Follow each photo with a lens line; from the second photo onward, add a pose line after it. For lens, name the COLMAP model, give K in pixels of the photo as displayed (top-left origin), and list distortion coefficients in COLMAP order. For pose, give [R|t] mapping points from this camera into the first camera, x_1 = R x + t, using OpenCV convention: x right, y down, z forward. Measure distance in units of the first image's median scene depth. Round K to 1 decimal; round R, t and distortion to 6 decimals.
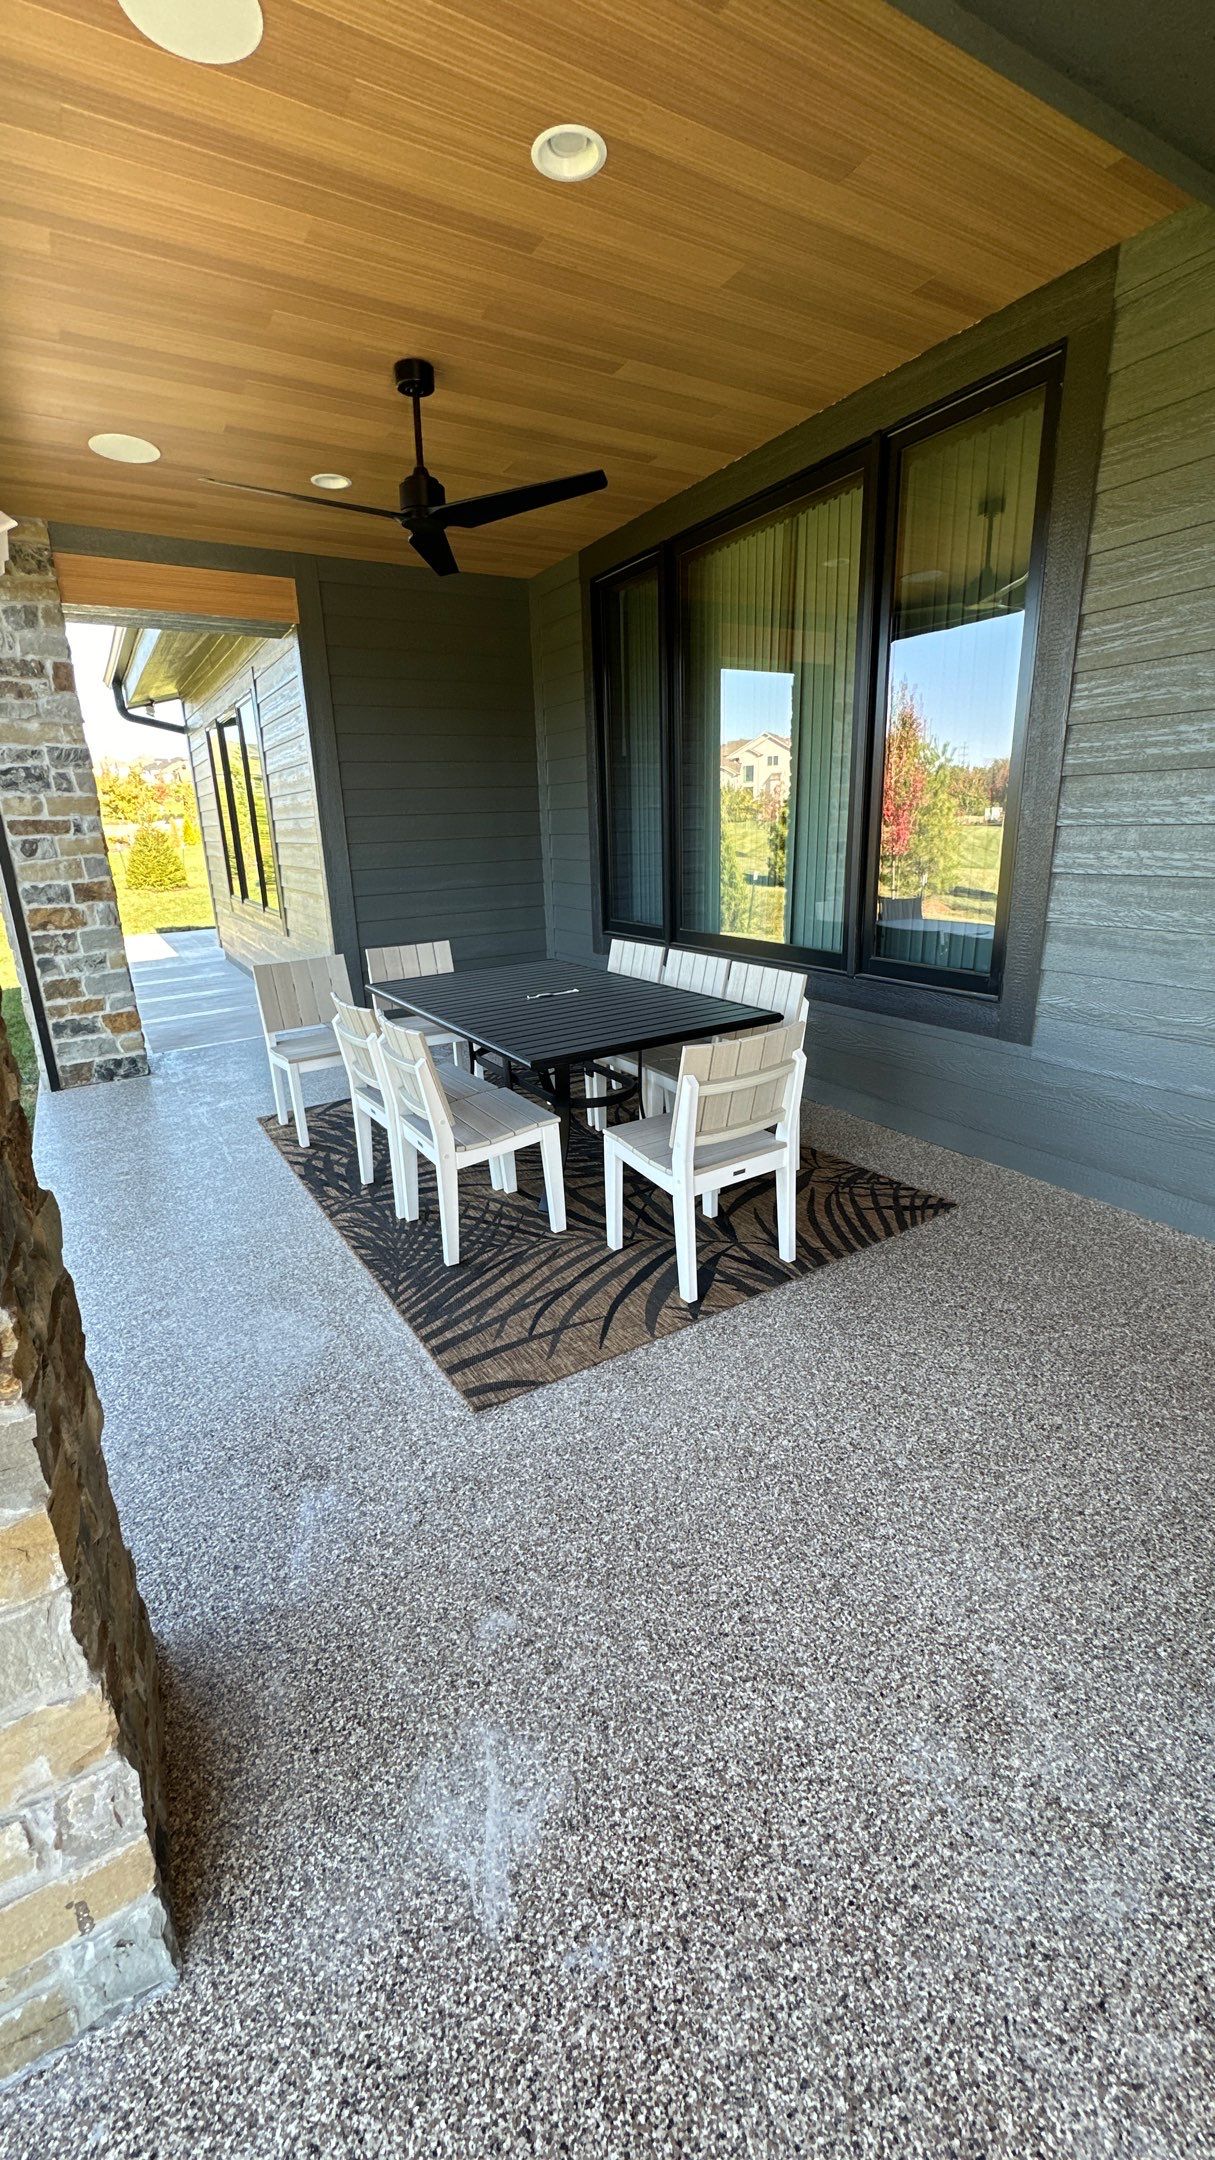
lens RADIAL K [[860.9, 0, 599.1], [0, 860.9, 1077.6], [0, 0, 1]] dist [-0.006823, 0.000680]
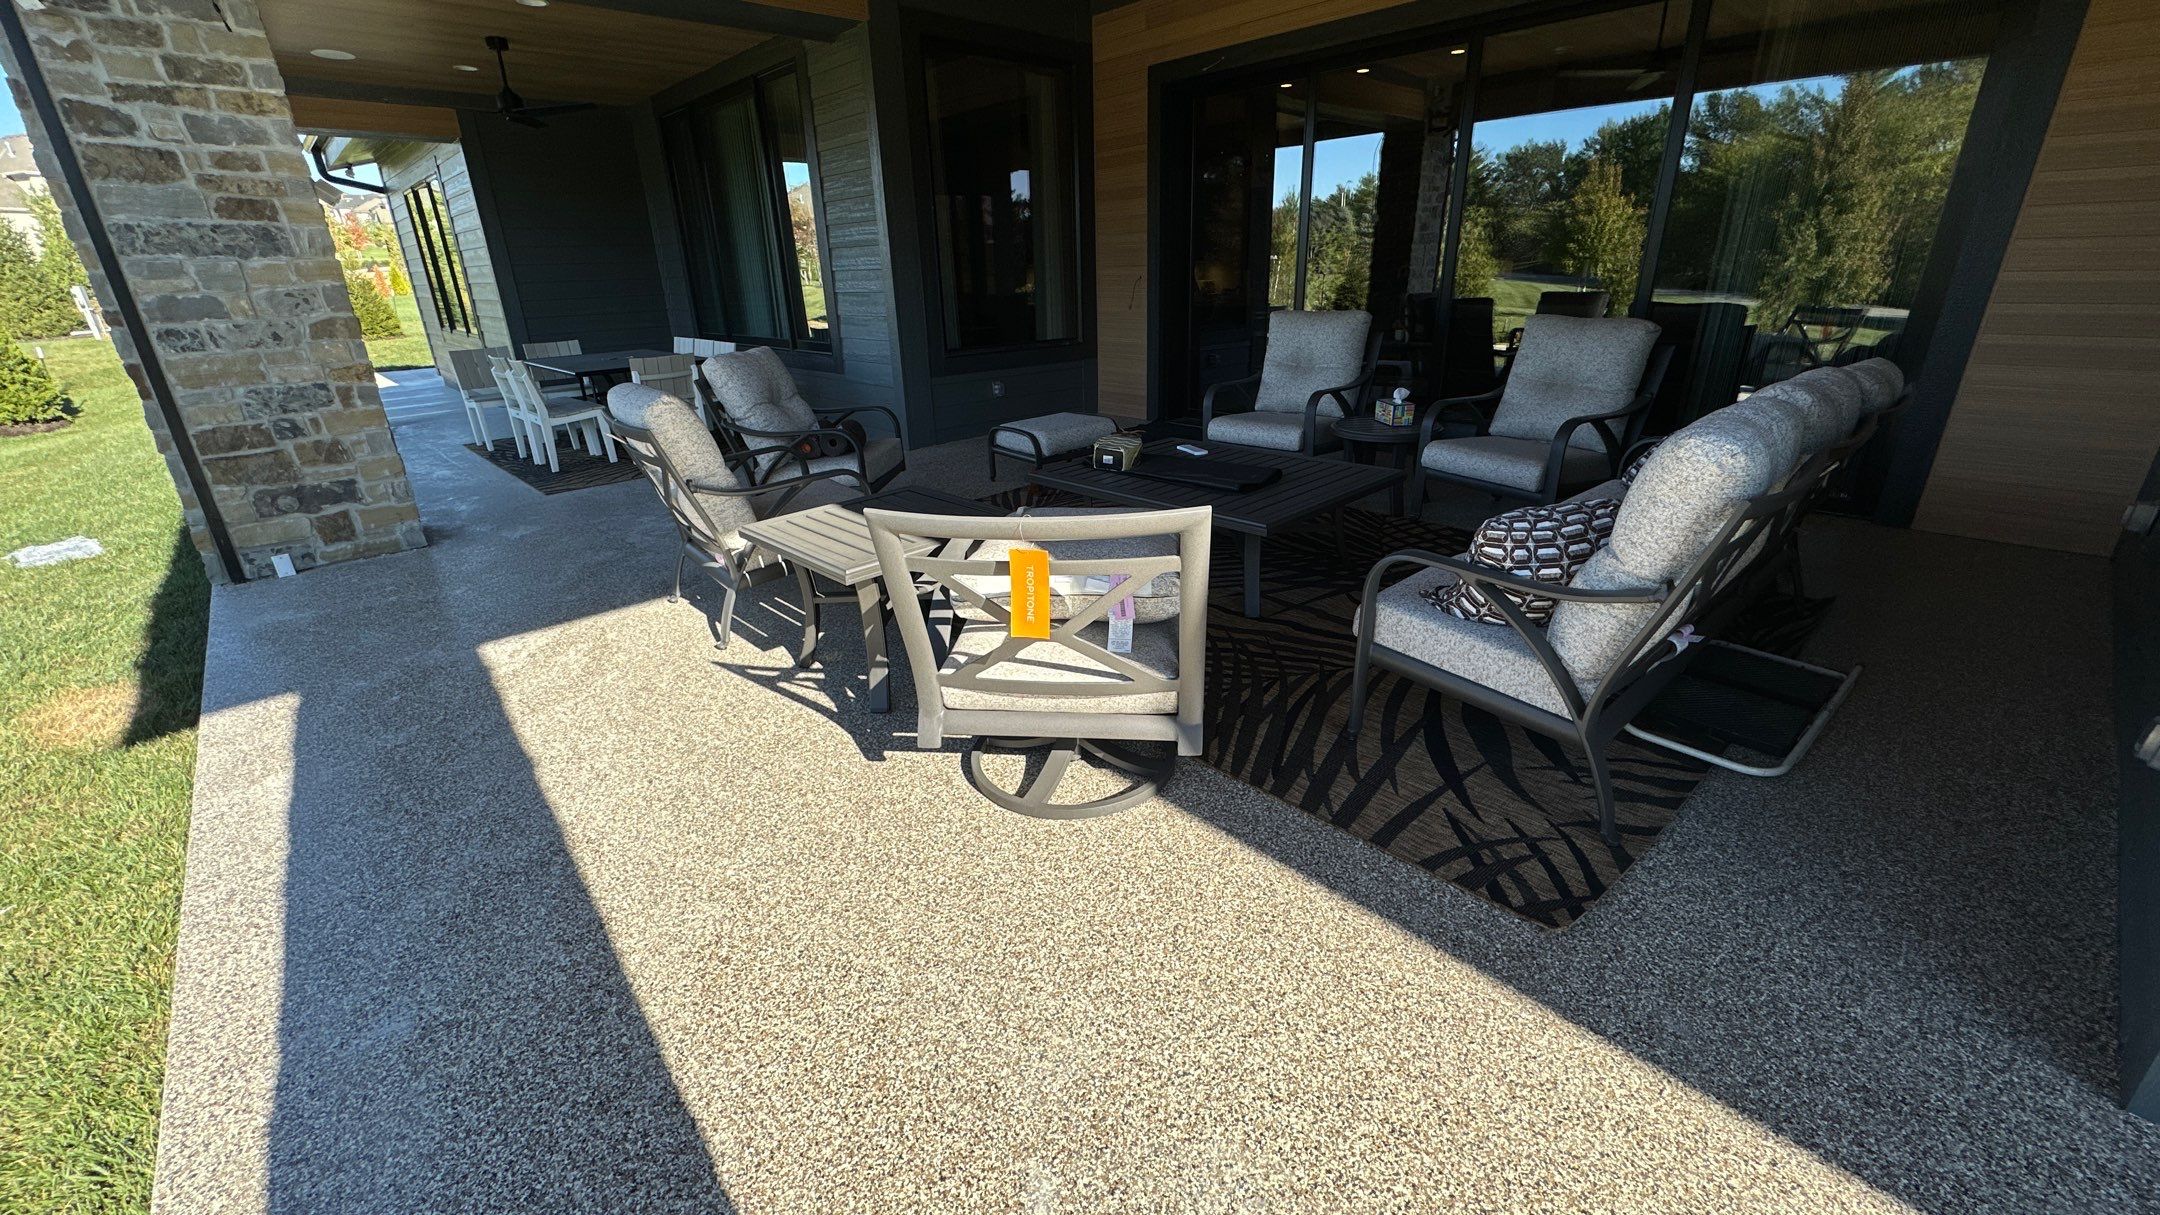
lens RADIAL K [[860.9, 0, 1077.5], [0, 860.9, 609.7], [0, 0, 1]] dist [-0.006823, 0.000680]
pose [[0.978465, -0.067793, 0.194961, 0.364809], [0.051443, 0.994814, 0.087742, 0.234726], [-0.199898, -0.075823, 0.976878, -0.770715]]
